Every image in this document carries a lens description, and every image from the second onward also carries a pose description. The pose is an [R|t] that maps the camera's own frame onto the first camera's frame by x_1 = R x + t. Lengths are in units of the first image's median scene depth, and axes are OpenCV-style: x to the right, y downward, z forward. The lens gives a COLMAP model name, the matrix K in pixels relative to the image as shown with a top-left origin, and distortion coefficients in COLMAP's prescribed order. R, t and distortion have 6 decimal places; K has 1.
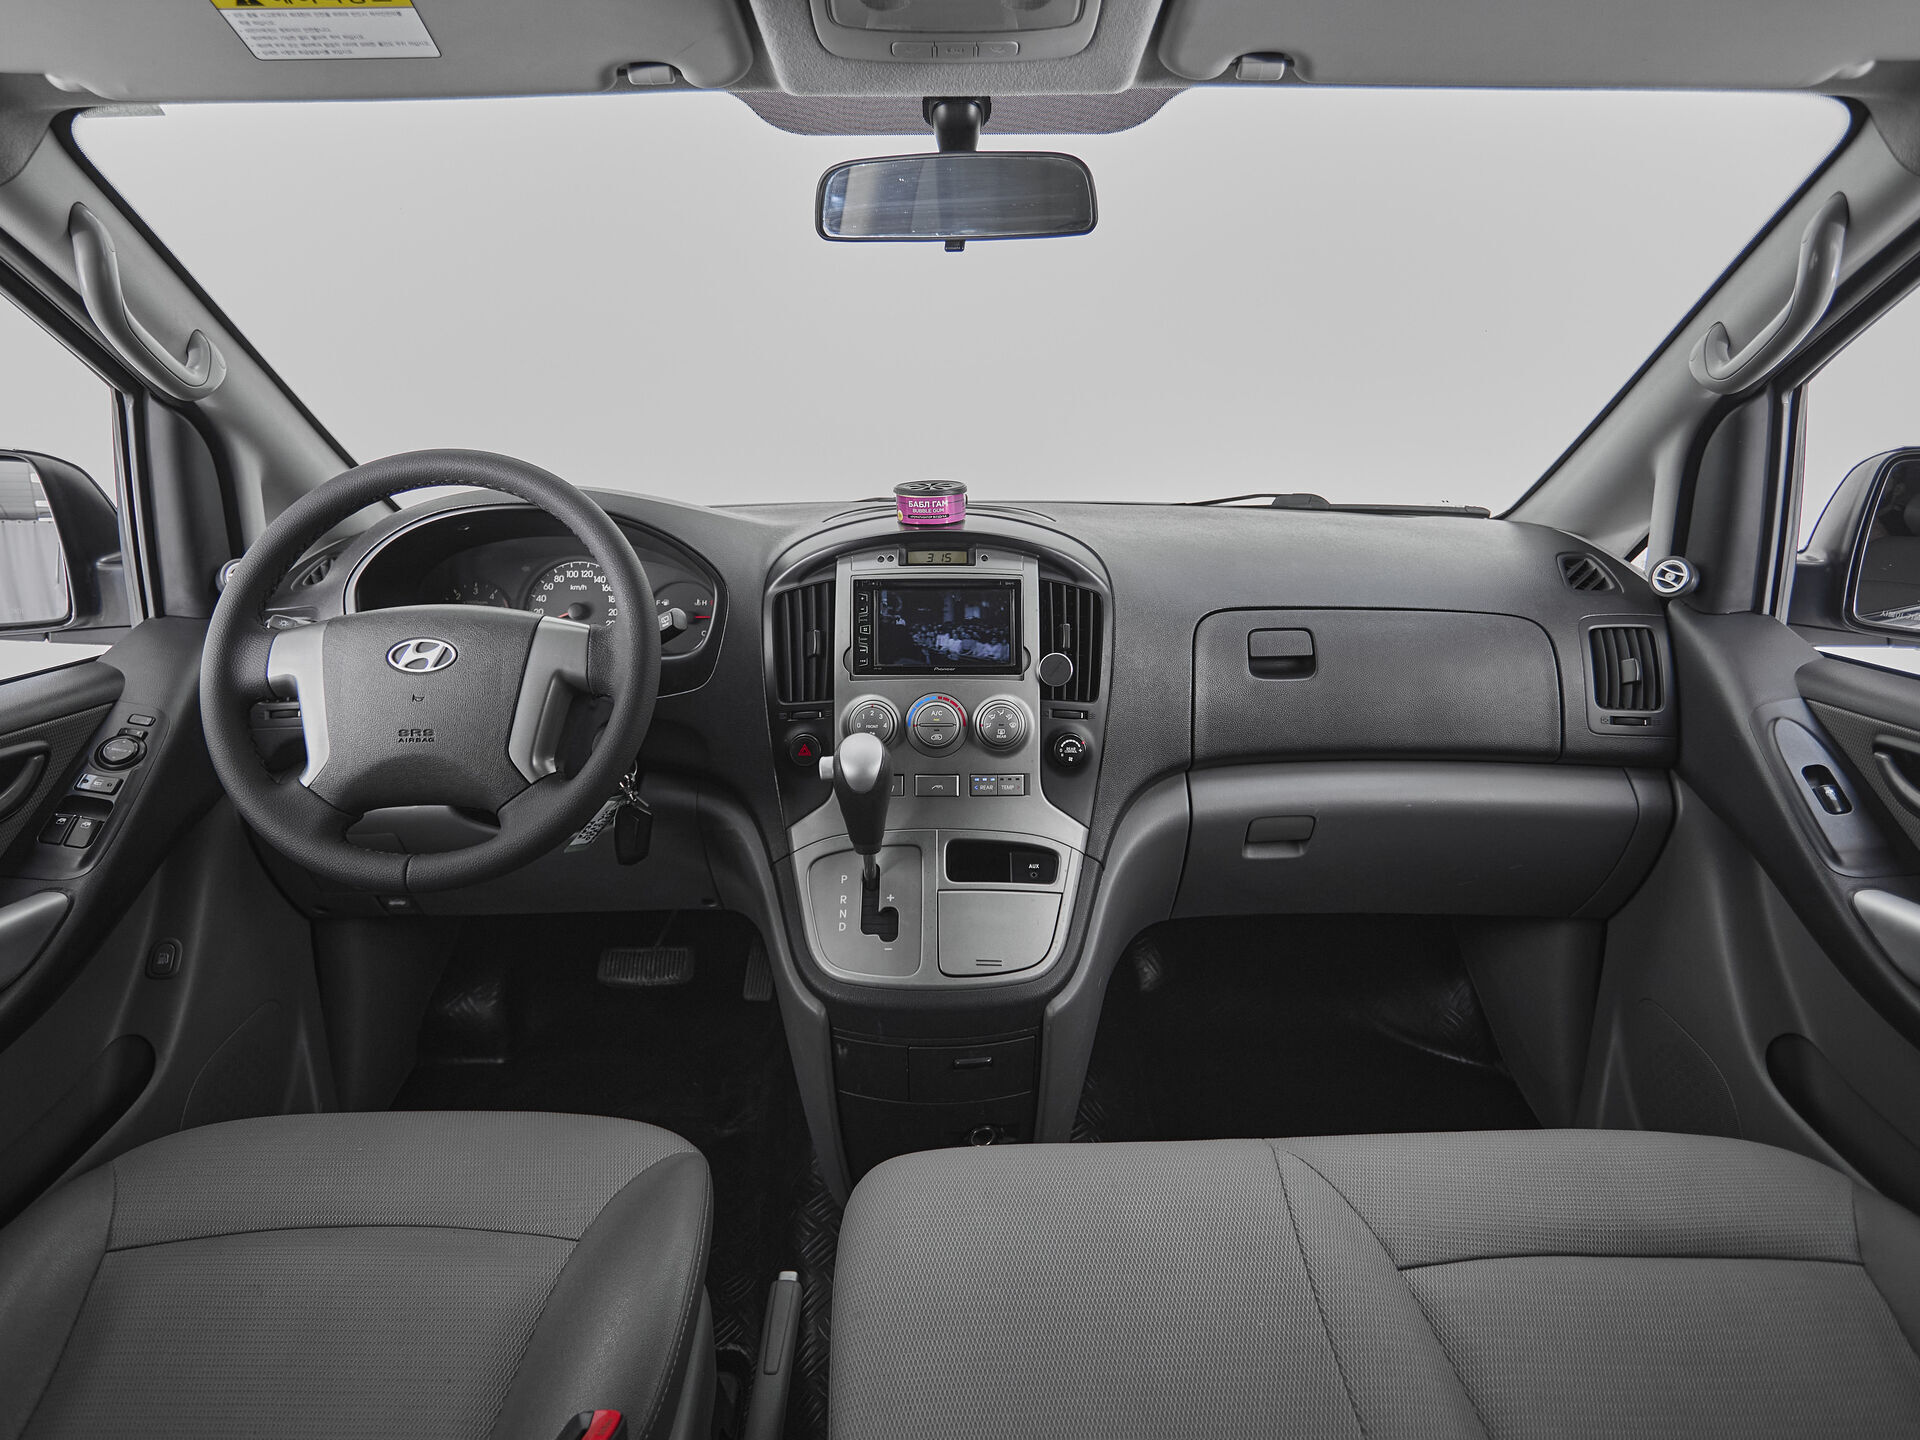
lens RADIAL K [[1090.9, 0, 930.6], [0, 1090.9, 667.6], [0, 0, 1]] dist [-0.003874, -0.000533]
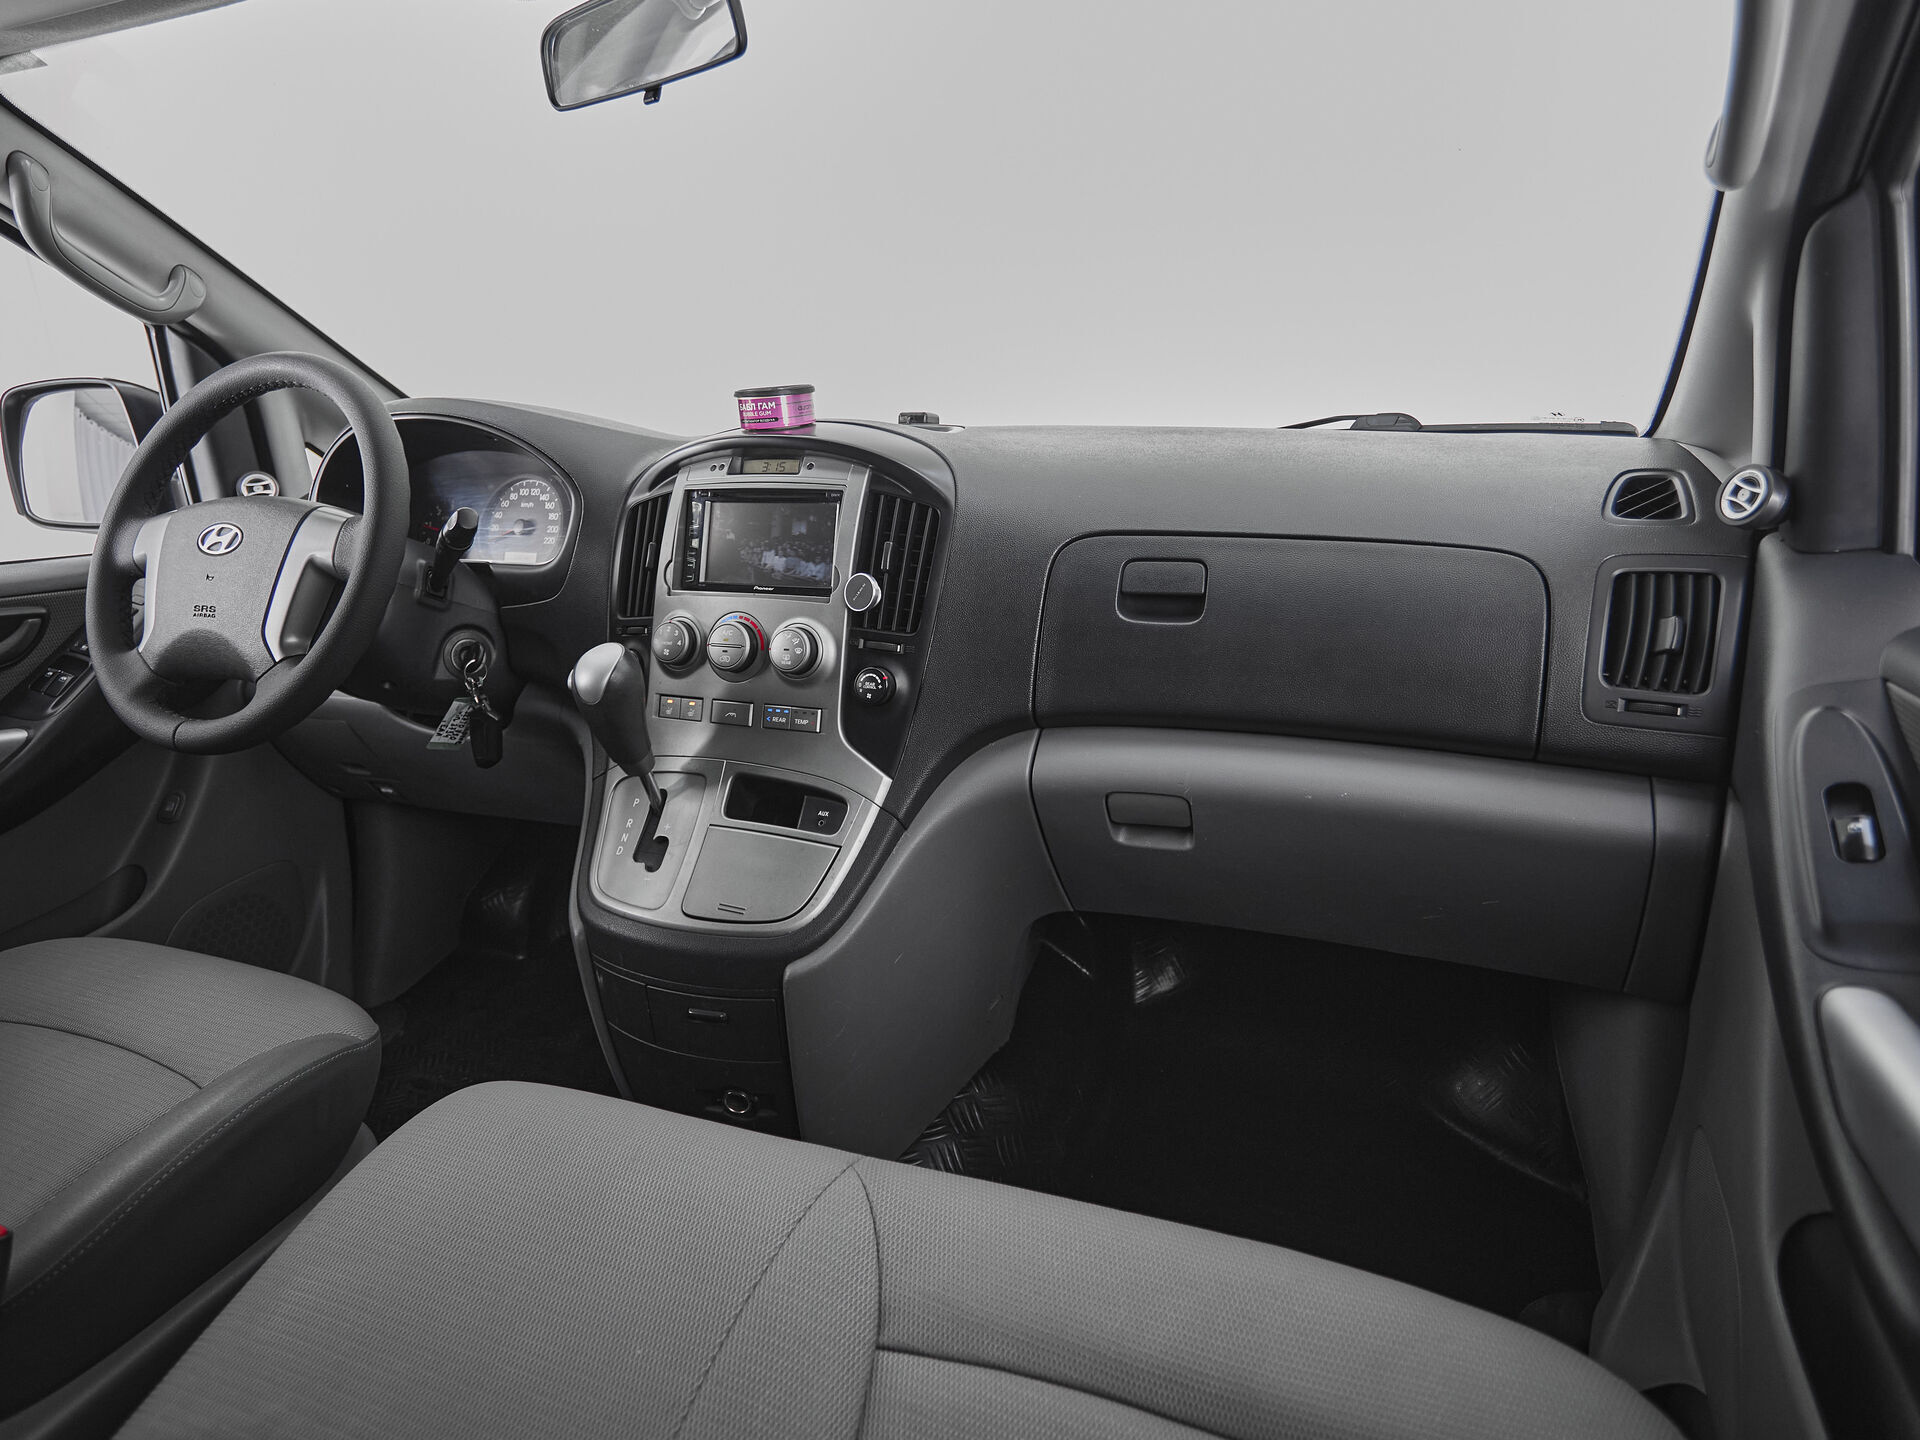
lens RADIAL K [[1090.9, 0, 930.6], [0, 1090.9, 667.6], [0, 0, 1]] dist [-0.003874, -0.000533]
pose [[0.926092, 0.066801, -0.371338, 0.484654], [-0.063933, 0.997753, 0.020043, 0.040180], [0.371843, 0.005179, 0.928281, 0.208100]]
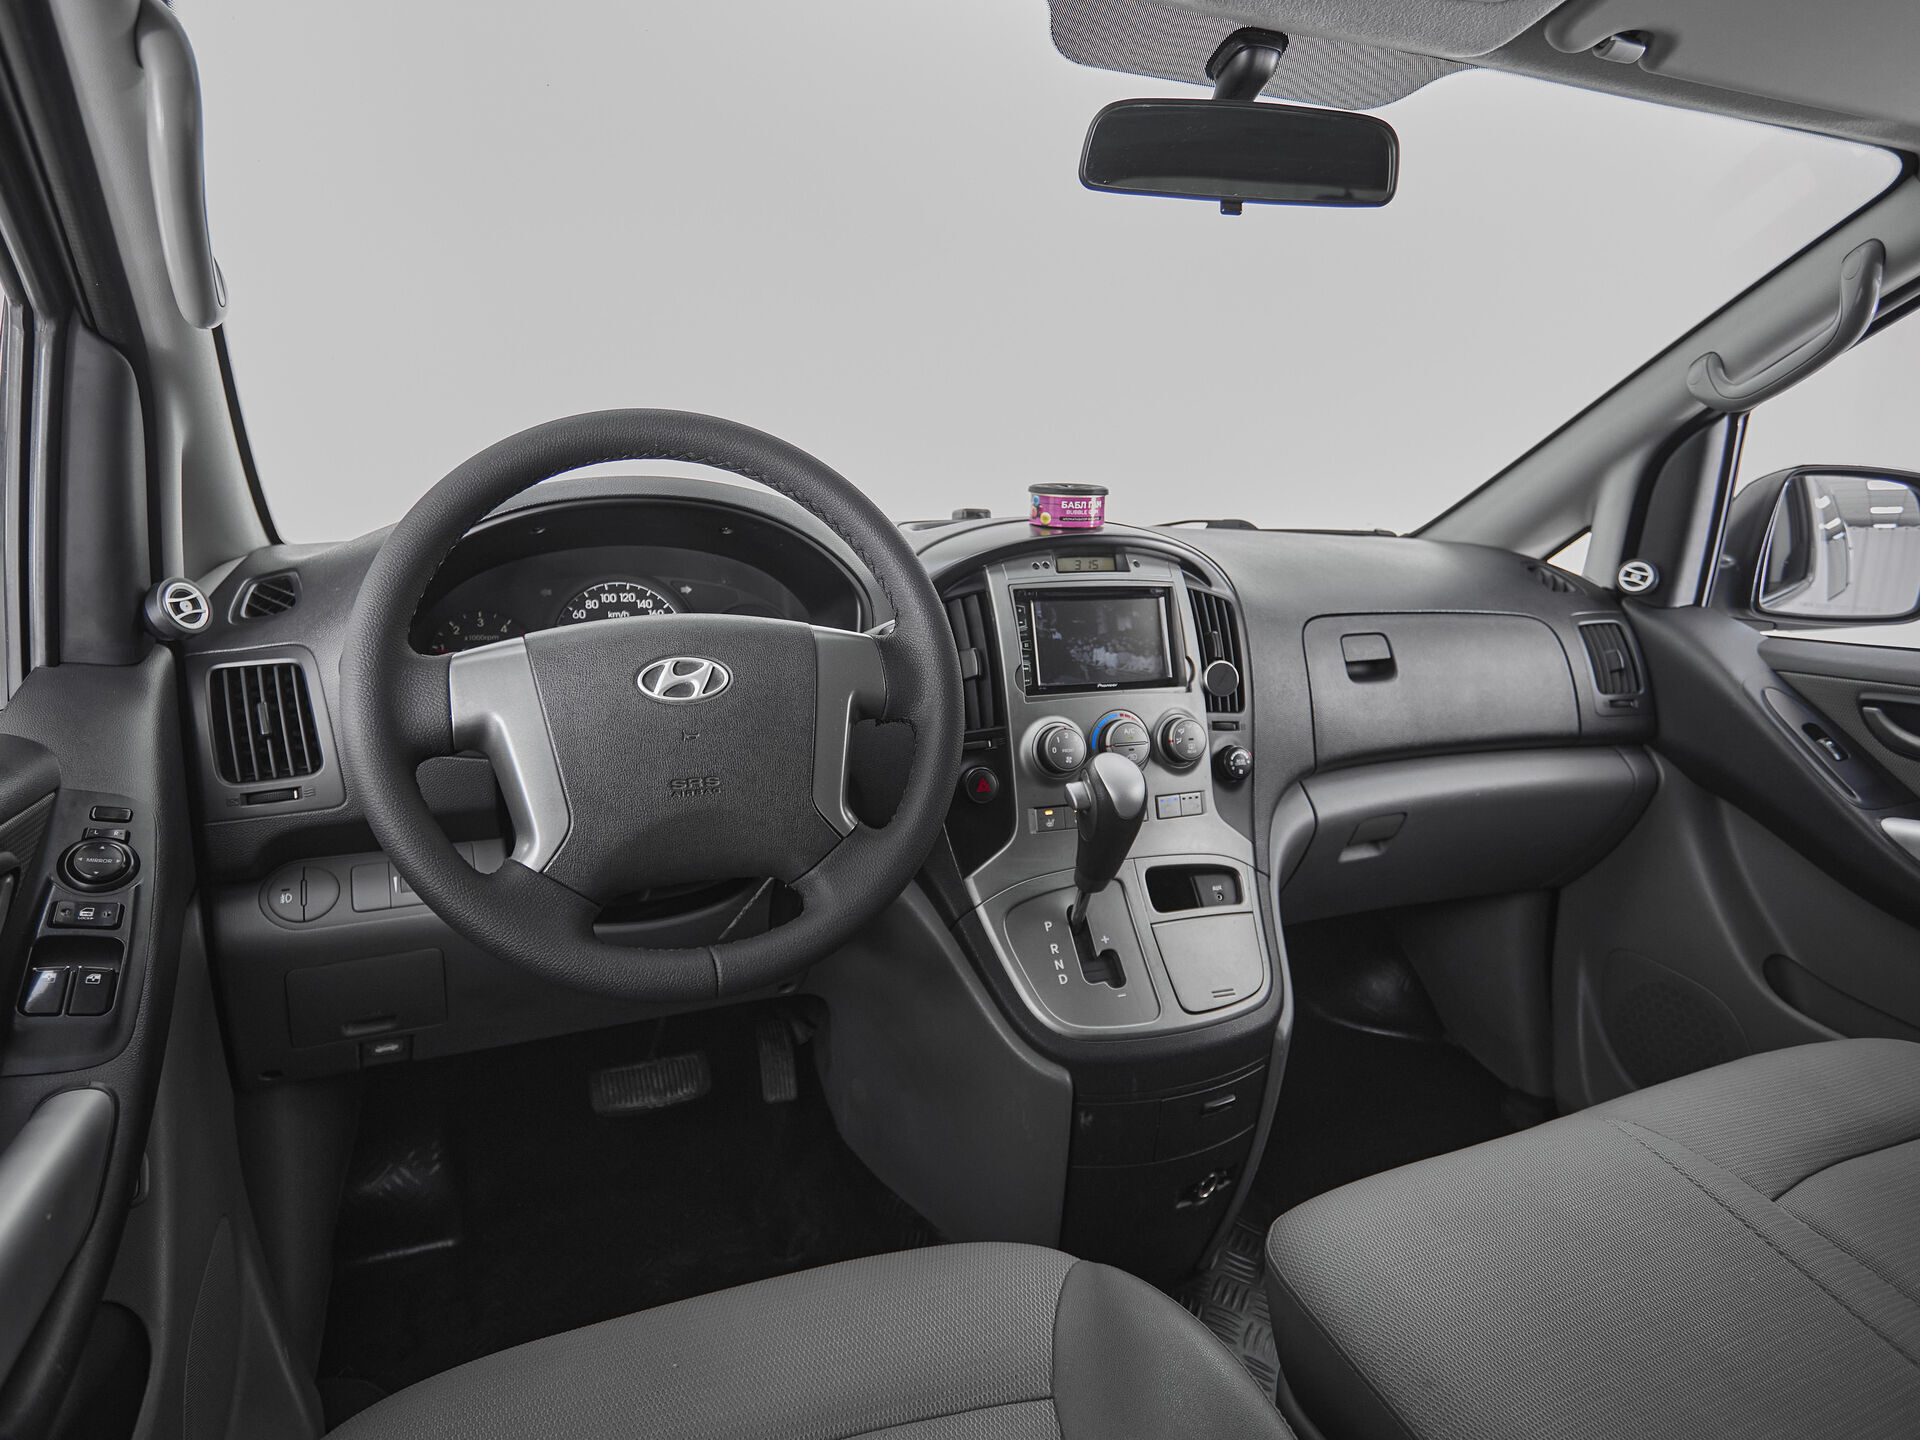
lens RADIAL K [[1103.9, 0, 893.3], [0, 1103.9, 719.4], [0, 0, 1]] dist [-0.002883, -0.000977]
pose [[0.931815, -0.057783, 0.358305, -0.488645], [0.065004, 0.997852, -0.008129, 0.025797], [-0.357065, 0.030866, 0.933569, 0.201293]]
